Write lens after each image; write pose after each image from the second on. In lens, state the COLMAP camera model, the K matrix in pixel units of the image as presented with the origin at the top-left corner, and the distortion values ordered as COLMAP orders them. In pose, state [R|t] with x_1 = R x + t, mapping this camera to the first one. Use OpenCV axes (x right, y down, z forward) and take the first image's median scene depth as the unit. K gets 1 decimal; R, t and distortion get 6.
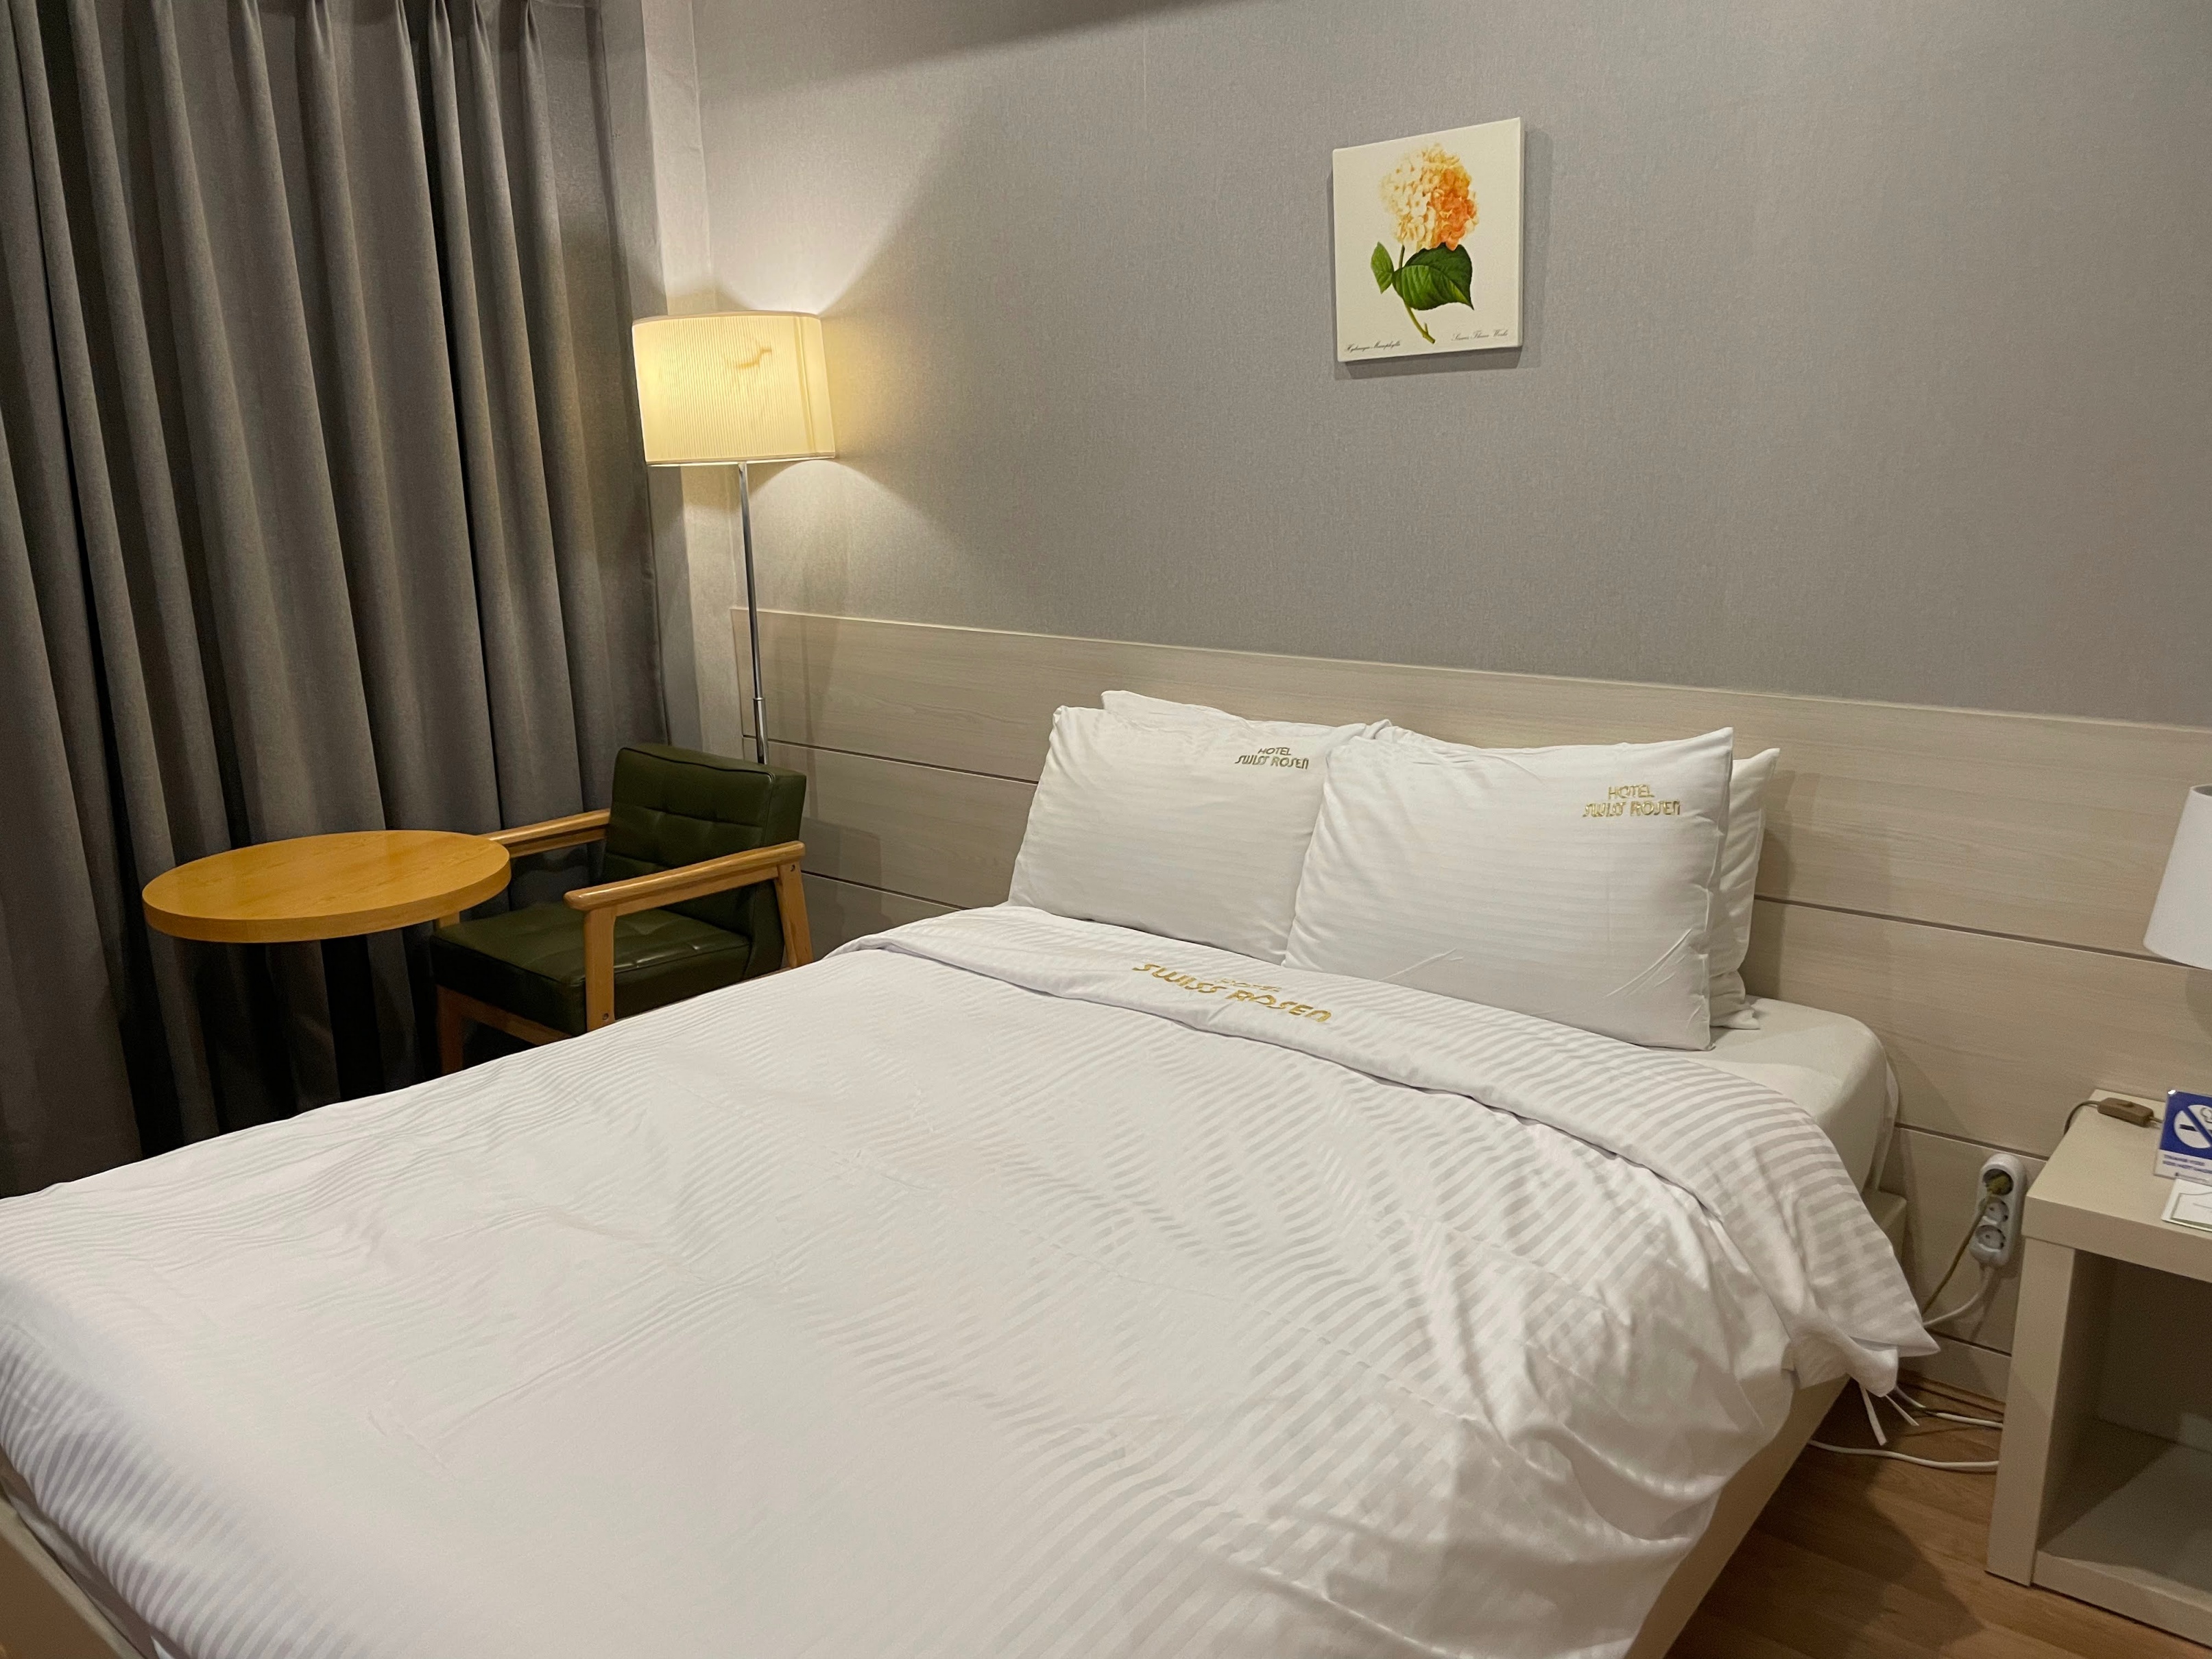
lens RADIAL K [[1674.6, 0, 1091.1], [0, 1674.6, 844.6], [0, 0, 1]] dist [0.086957, -0.119586]
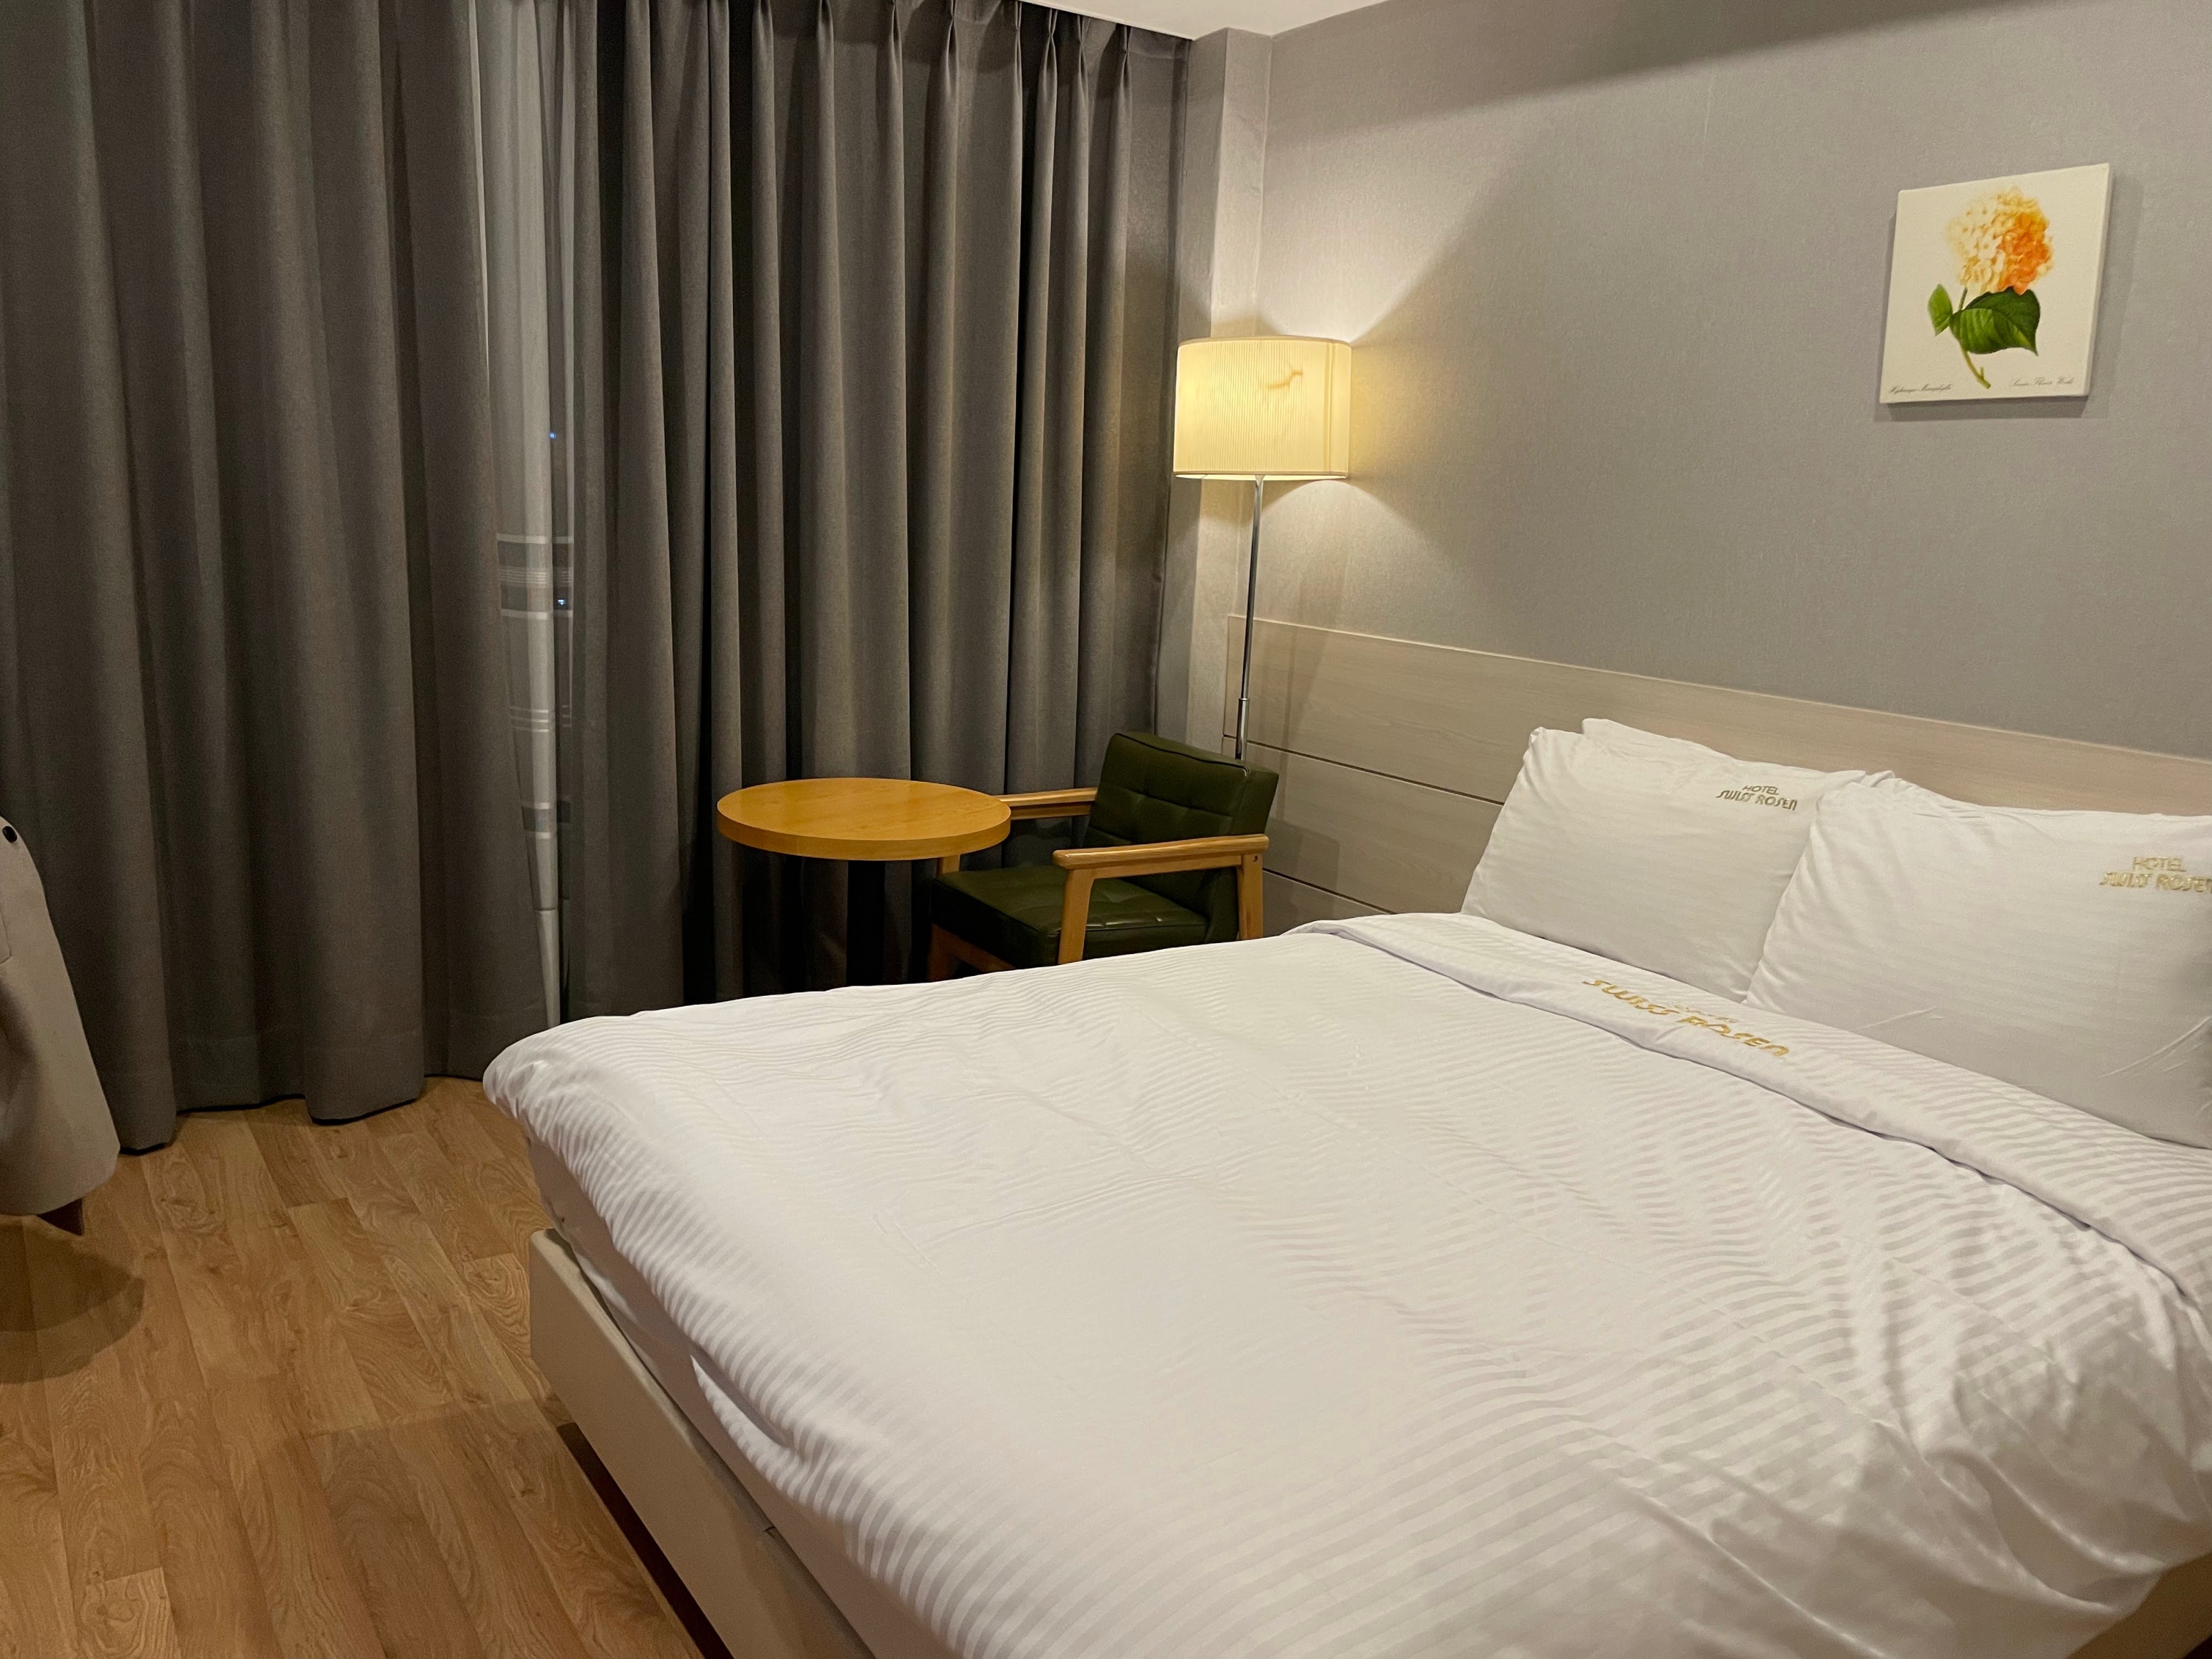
lens RADIAL K [[1674.6, 0, 1088.7], [0, 1674.6, 834.4], [0, 0, 1]] dist [0.086957, -0.119586]
pose [[0.956536, 0.120130, -0.265722, -0.000375], [-0.128961, 0.991521, -0.015972, 0.038693], [0.261550, 0.049545, 0.963917, -0.059623]]
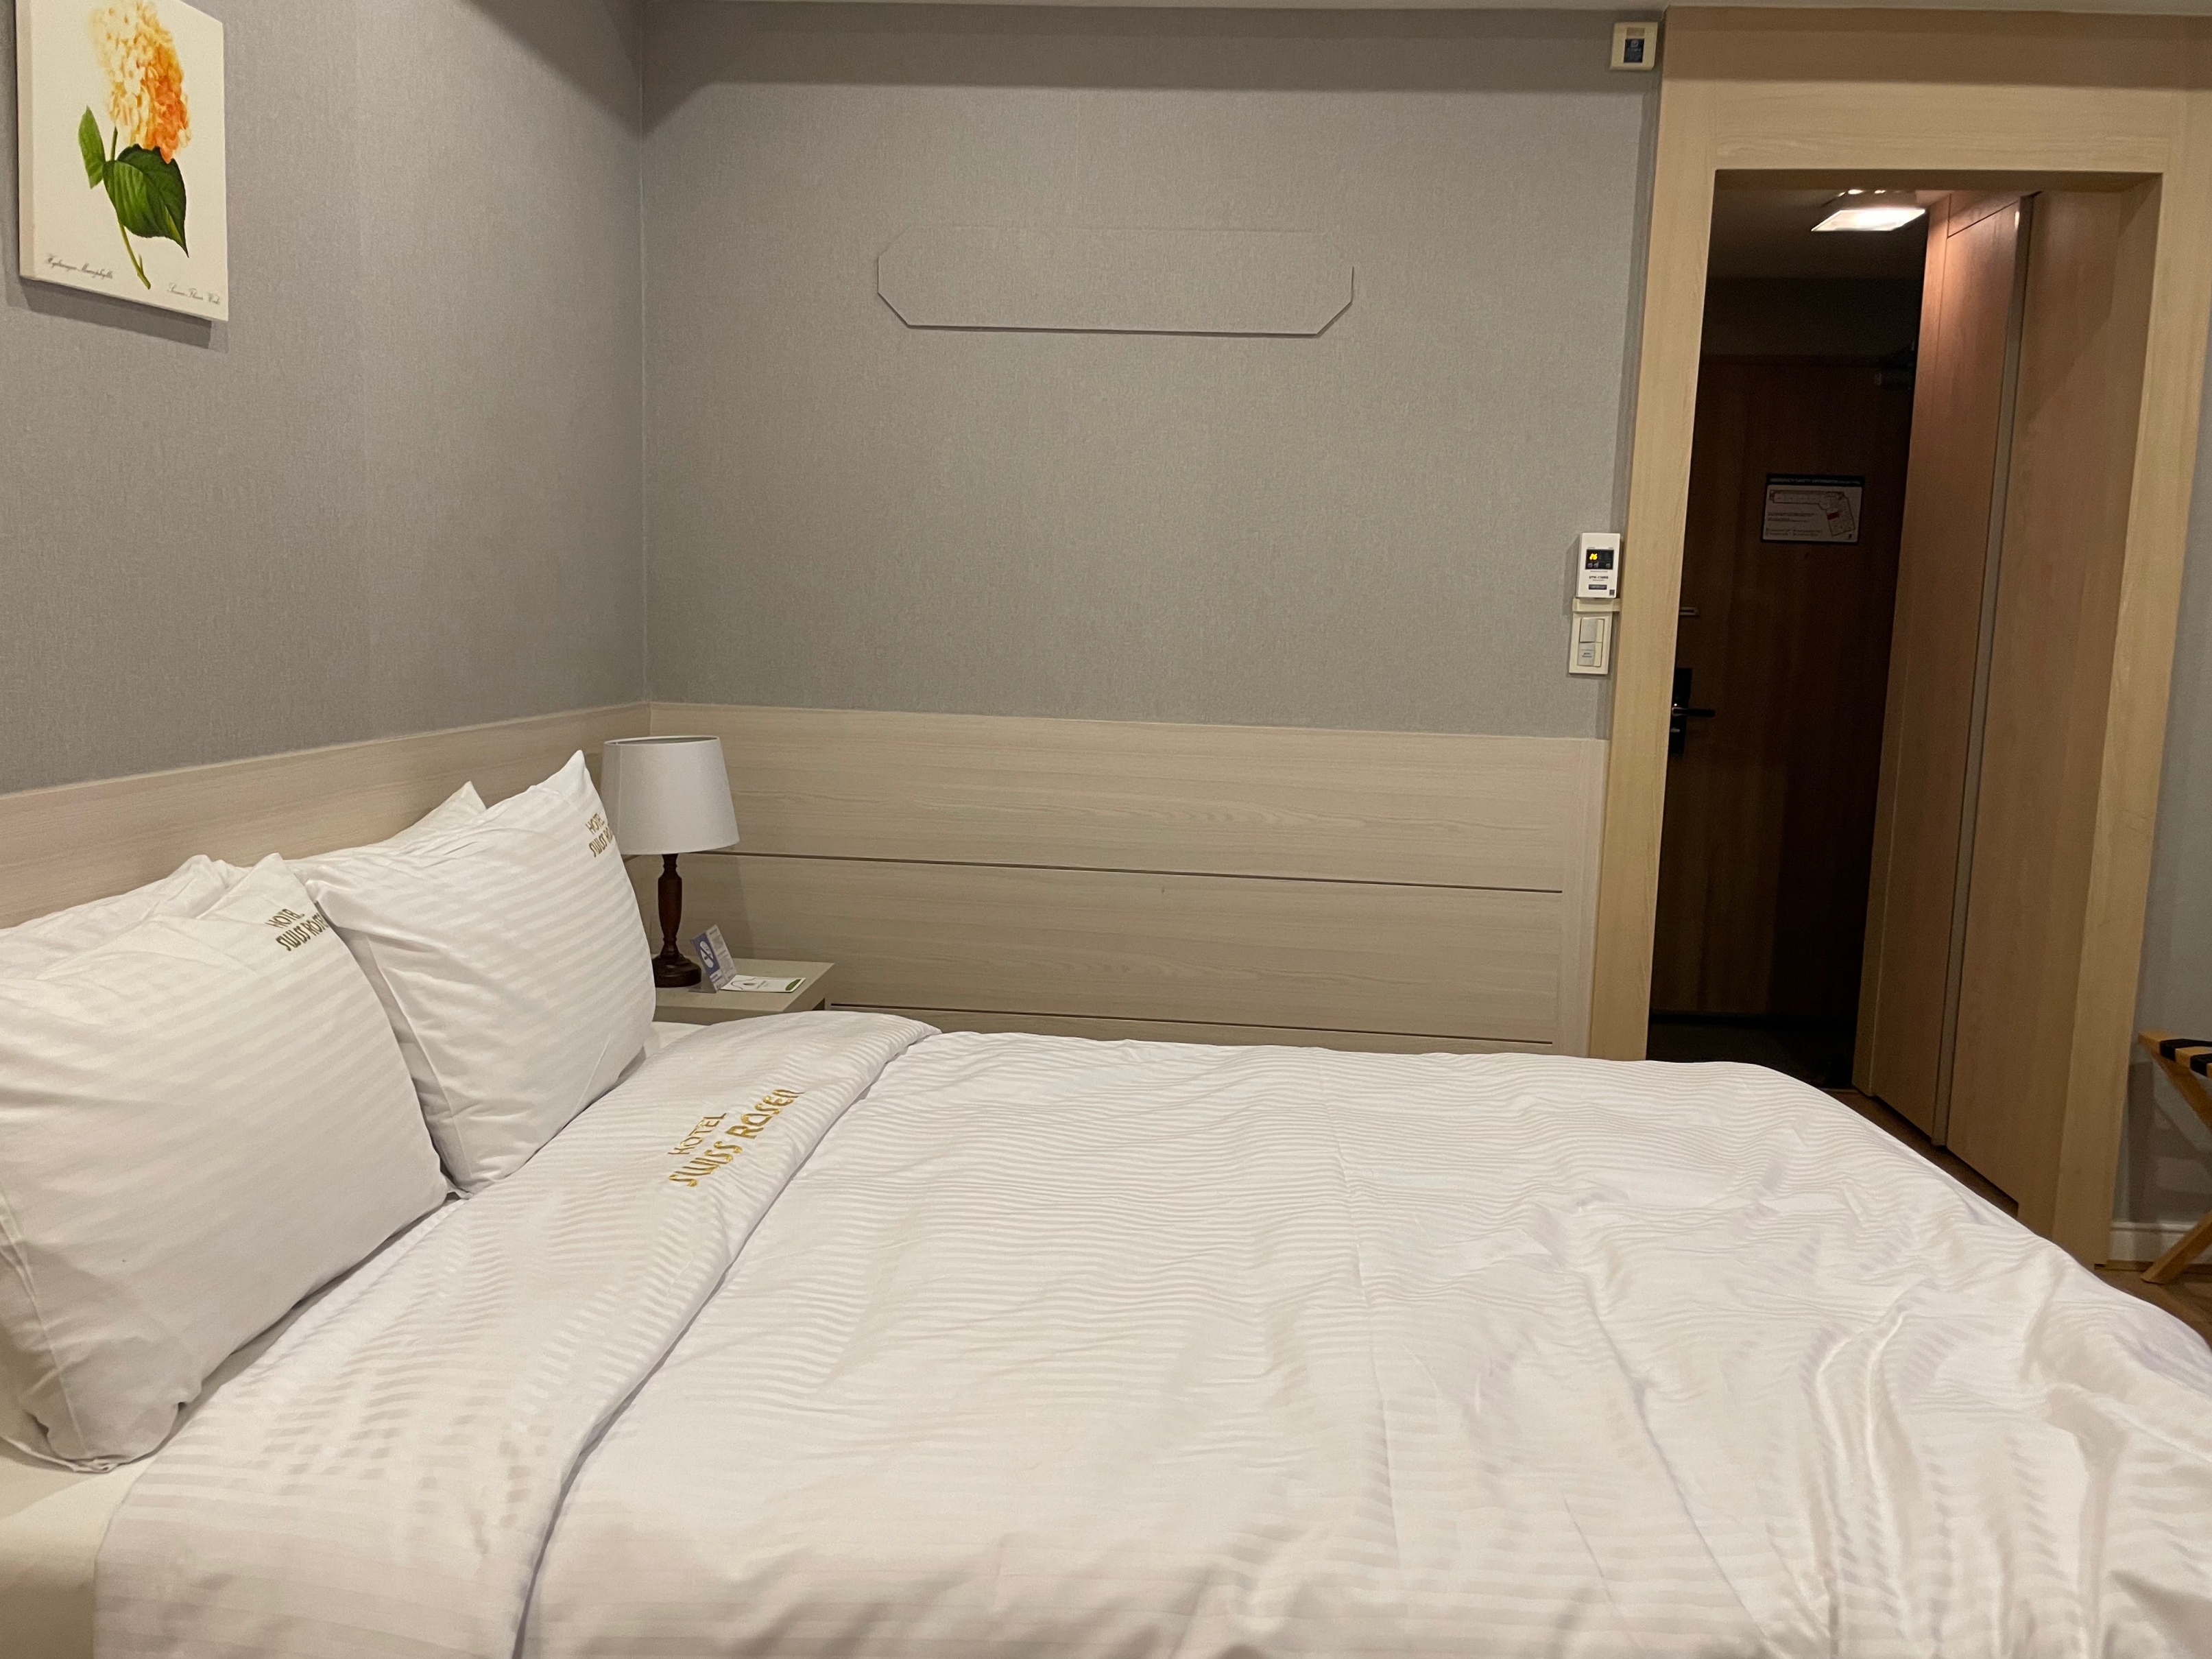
lens RADIAL K [[1674.6, 0, 1119.4], [0, 1674.6, 820.7], [0, 0, 1]] dist [0.086957, -0.119586]
pose [[-0.589104, -0.105780, 0.801104, -0.590875], [0.167432, 0.953901, 0.249079, -0.202862], [-0.790521, 0.280863, -0.544235, 1.139821]]
